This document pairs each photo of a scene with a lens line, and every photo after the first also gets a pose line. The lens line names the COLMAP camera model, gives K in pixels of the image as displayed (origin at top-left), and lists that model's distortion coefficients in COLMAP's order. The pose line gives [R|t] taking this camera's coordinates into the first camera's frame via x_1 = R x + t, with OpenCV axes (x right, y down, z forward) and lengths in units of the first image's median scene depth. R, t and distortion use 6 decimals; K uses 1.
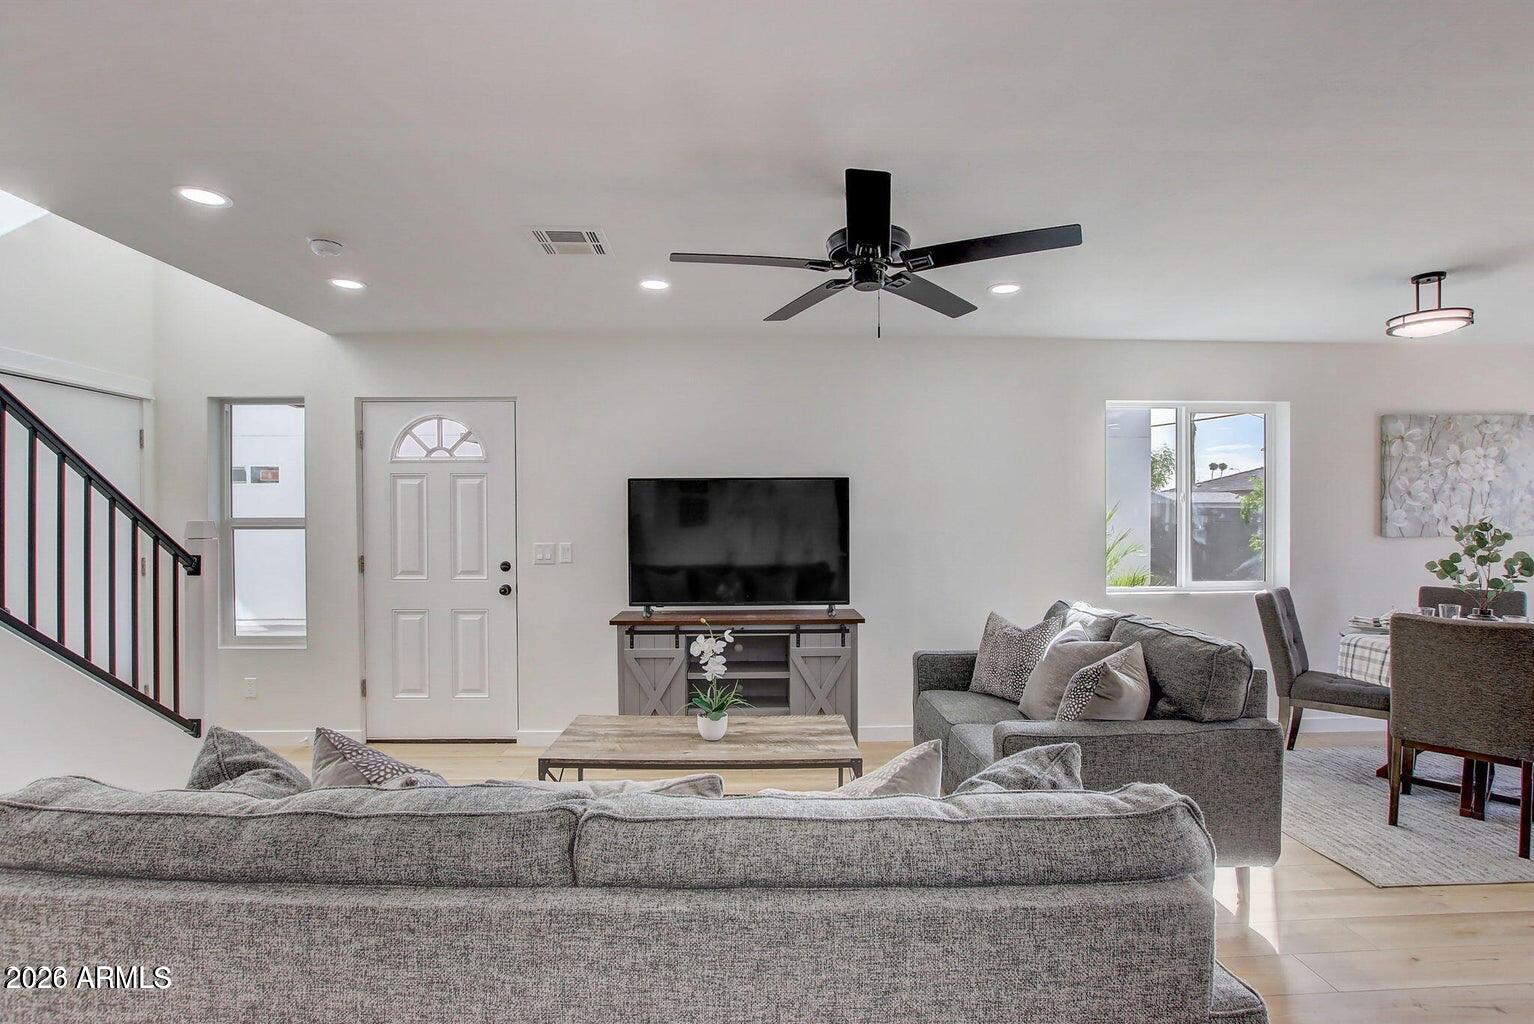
lens RADIAL K [[716.3, 0, 763.9], [0, 716.3, 522.8], [0, 0, 1]] dist [-0.034683, 0.005877]
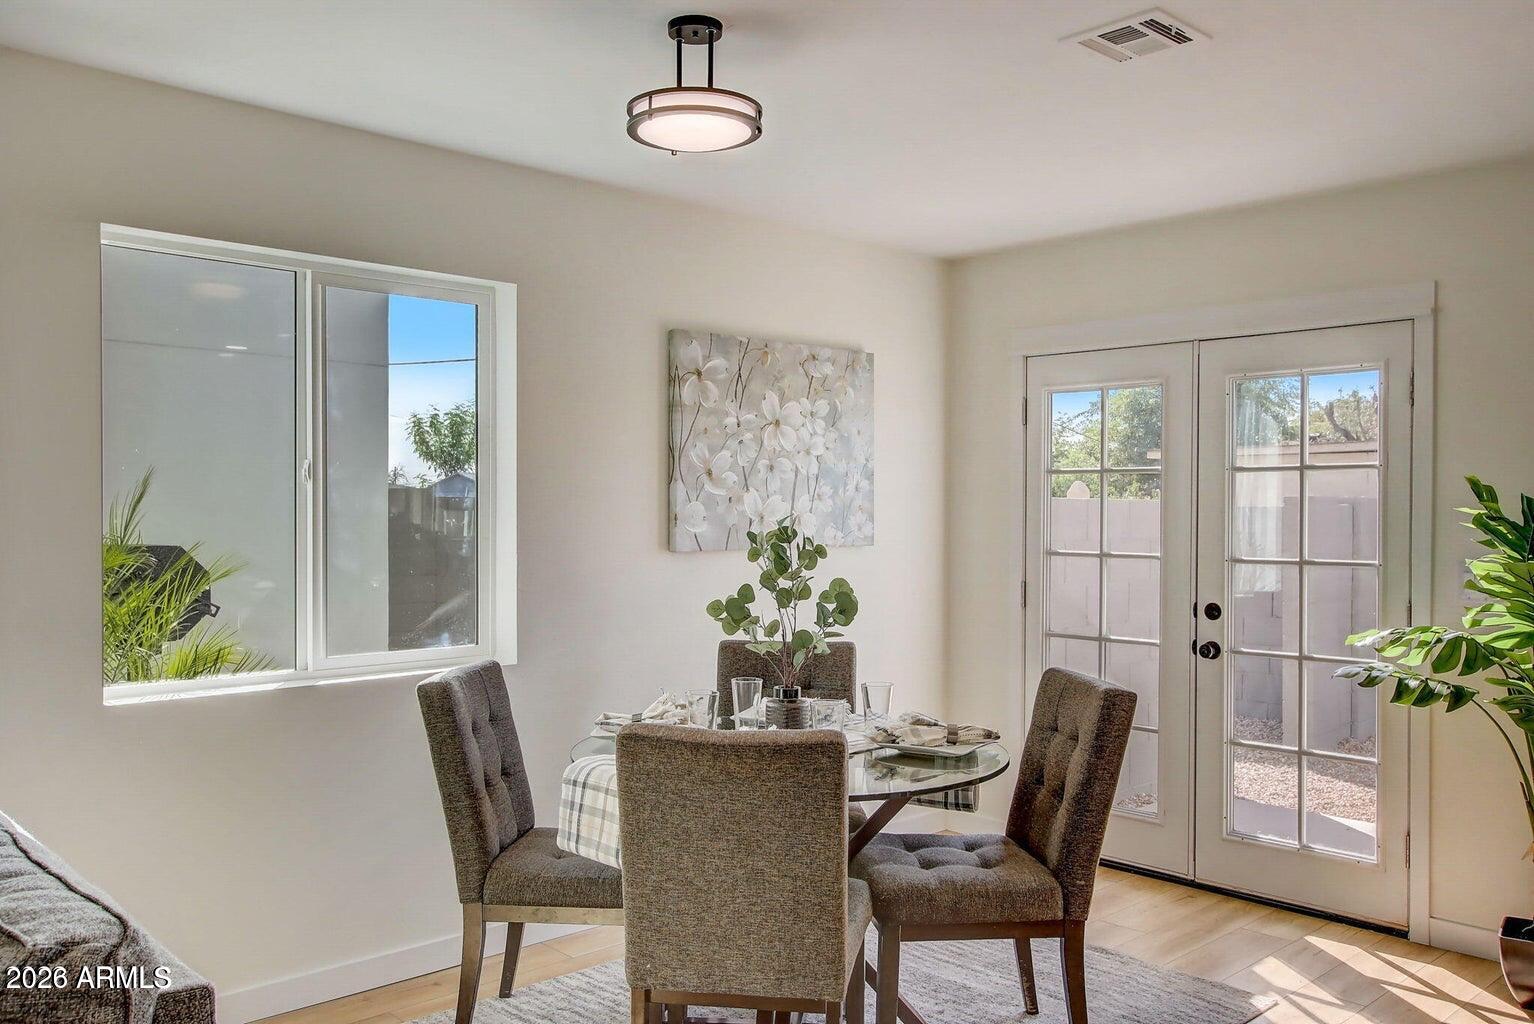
lens RADIAL K [[1256.0, 0, 767.0], [0, 1256.0, 512.0], [0, 0, 1]] dist [-0.006100, 0.000402]
pose [[0.745669, 0.005081, 0.666297, 0.325011], [0.000940, 0.999962, -0.008677, -0.002445], [-0.666316, 0.007096, 0.745636, 0.246462]]
